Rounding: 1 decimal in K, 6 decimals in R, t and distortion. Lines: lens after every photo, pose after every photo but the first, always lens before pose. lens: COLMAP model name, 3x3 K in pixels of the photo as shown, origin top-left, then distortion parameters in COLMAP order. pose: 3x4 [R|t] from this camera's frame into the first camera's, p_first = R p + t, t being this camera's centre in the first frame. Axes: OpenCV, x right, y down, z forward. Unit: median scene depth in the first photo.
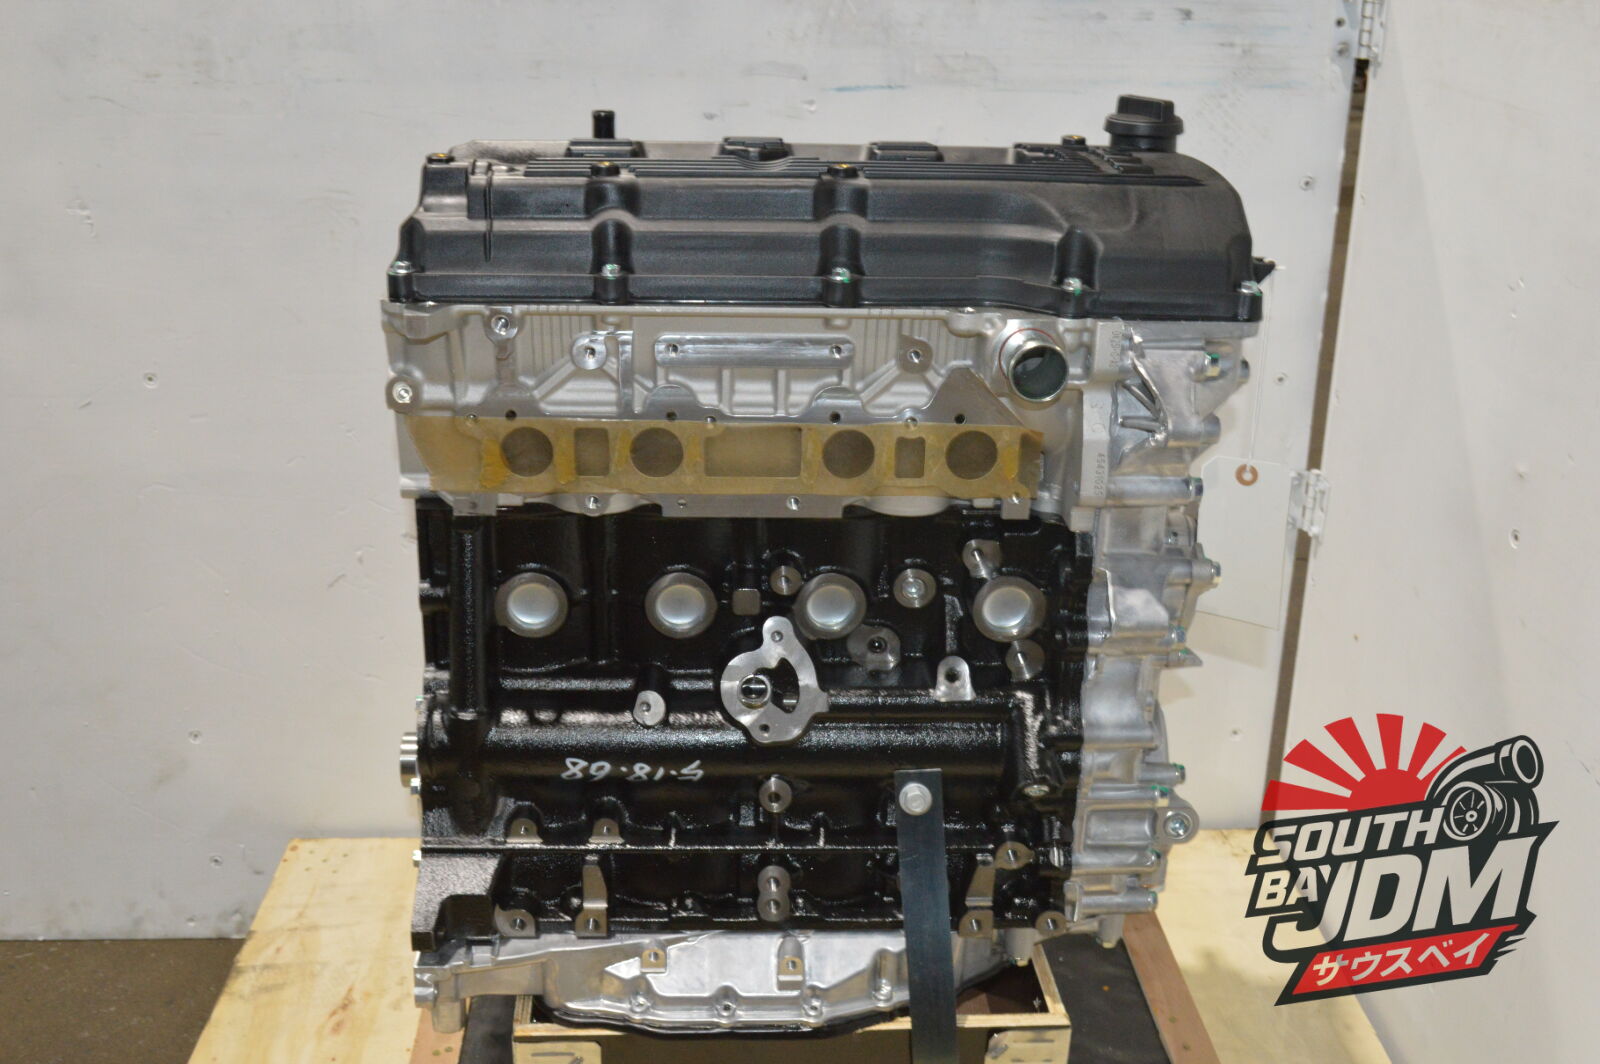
lens RADIAL K [[1643.6, 0, 801.8], [0, 1643.6, 545.2], [0, 0, 1]] dist [-0.052213, 0.000000]
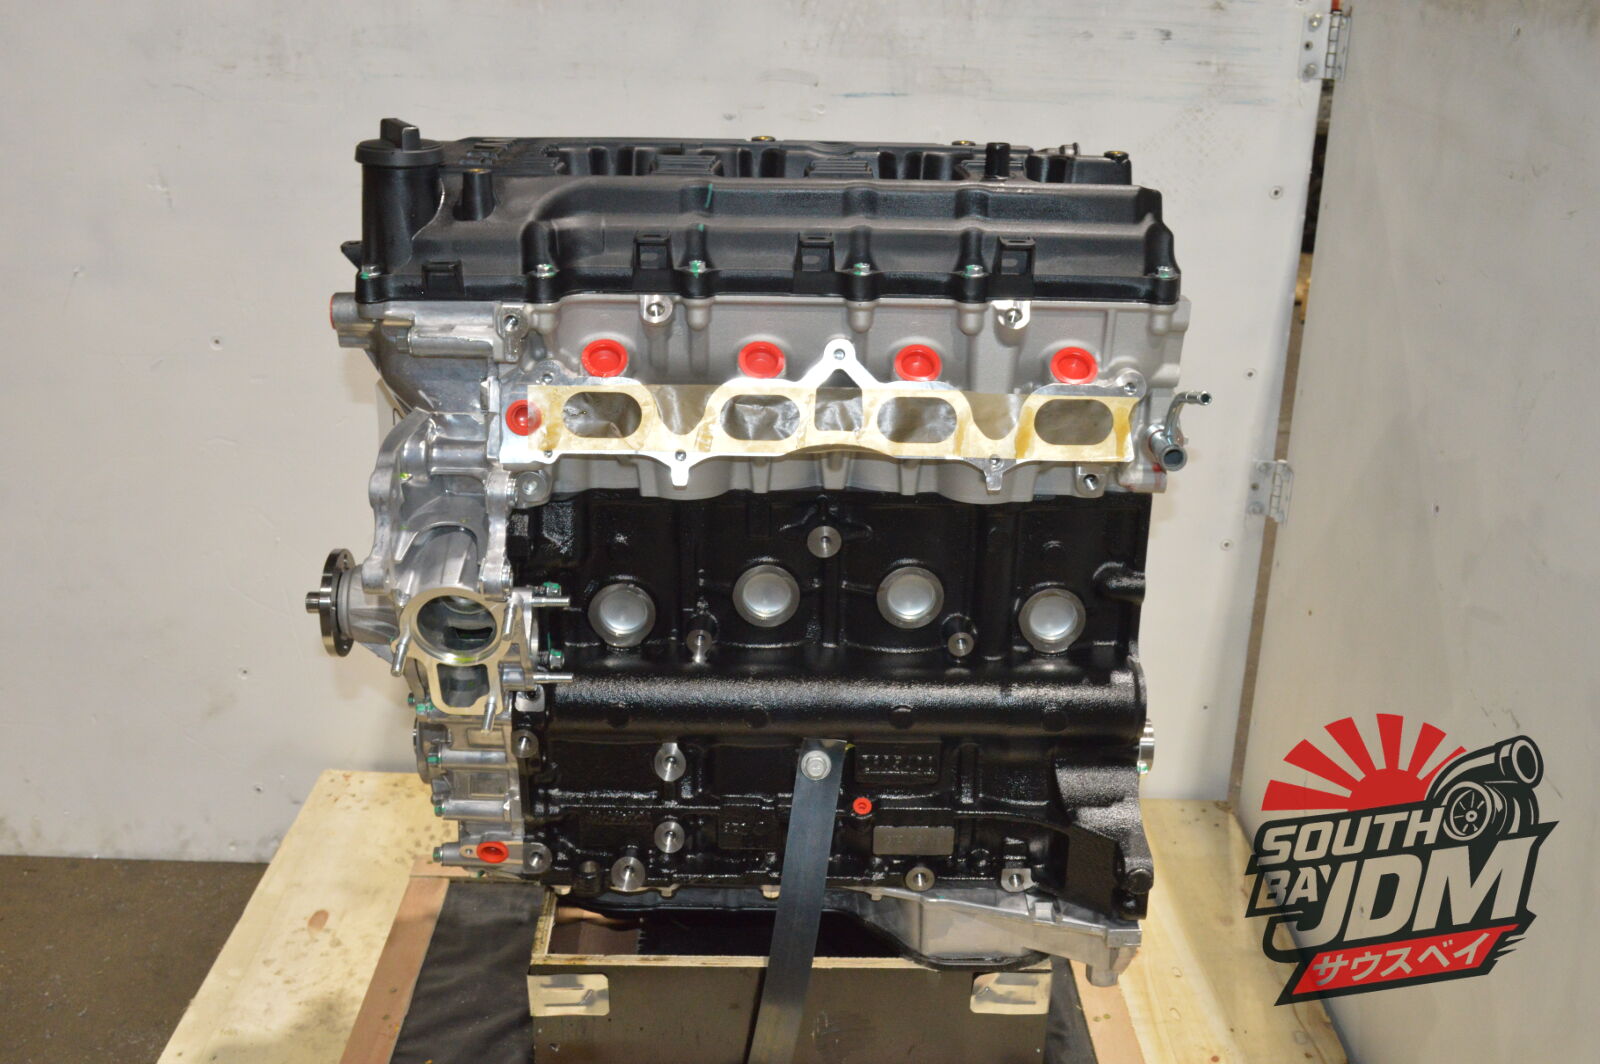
lens RADIAL K [[1643.6, 0, 801.3], [0, 1643.6, 540.3], [0, 0, 1]] dist [-0.052213, 0.000000]
pose [[0.998911, 0.033512, -0.032467, 0.050332], [-0.034139, 0.999238, -0.018939, 0.055838], [0.031807, 0.020026, 0.999293, -0.125056]]
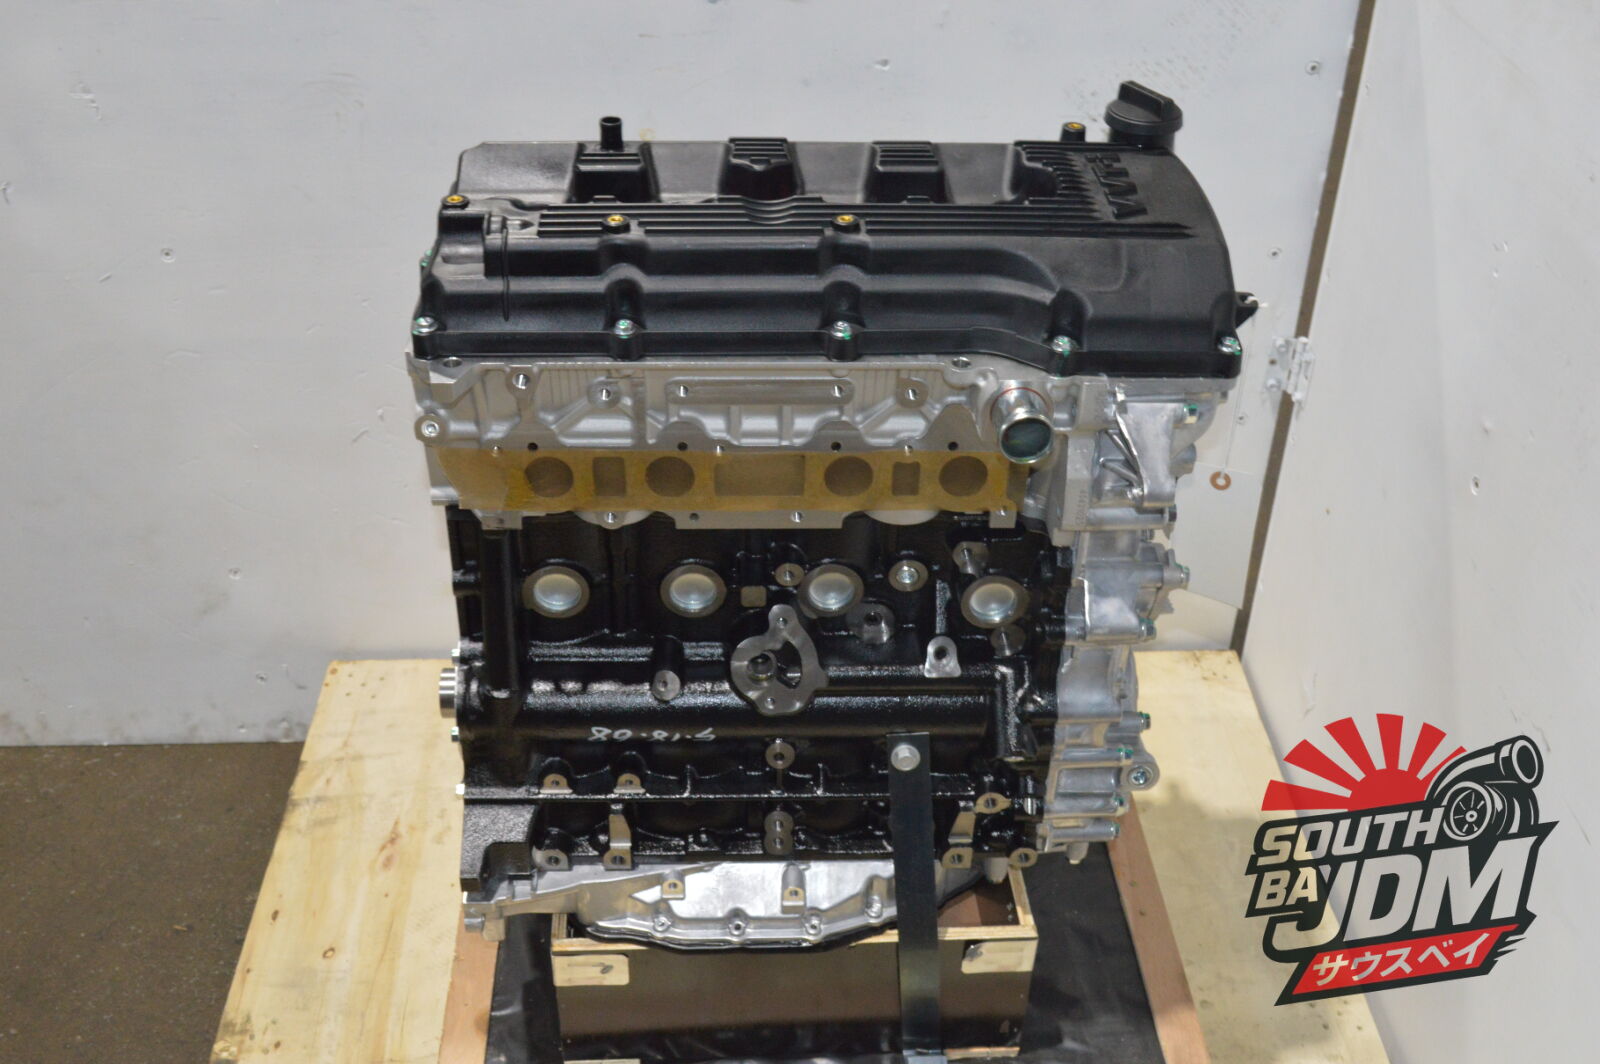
lens RADIAL K [[1643.6, 0, 803.8], [0, 1643.6, 537.9], [0, 0, 1]] dist [-0.052213, 0.000000]
pose [[0.999993, 0.003630, -0.000269, -0.000160], [-0.003461, 0.971117, 0.238580, -0.244621], [0.001128, -0.238577, 0.971123, -0.046236]]
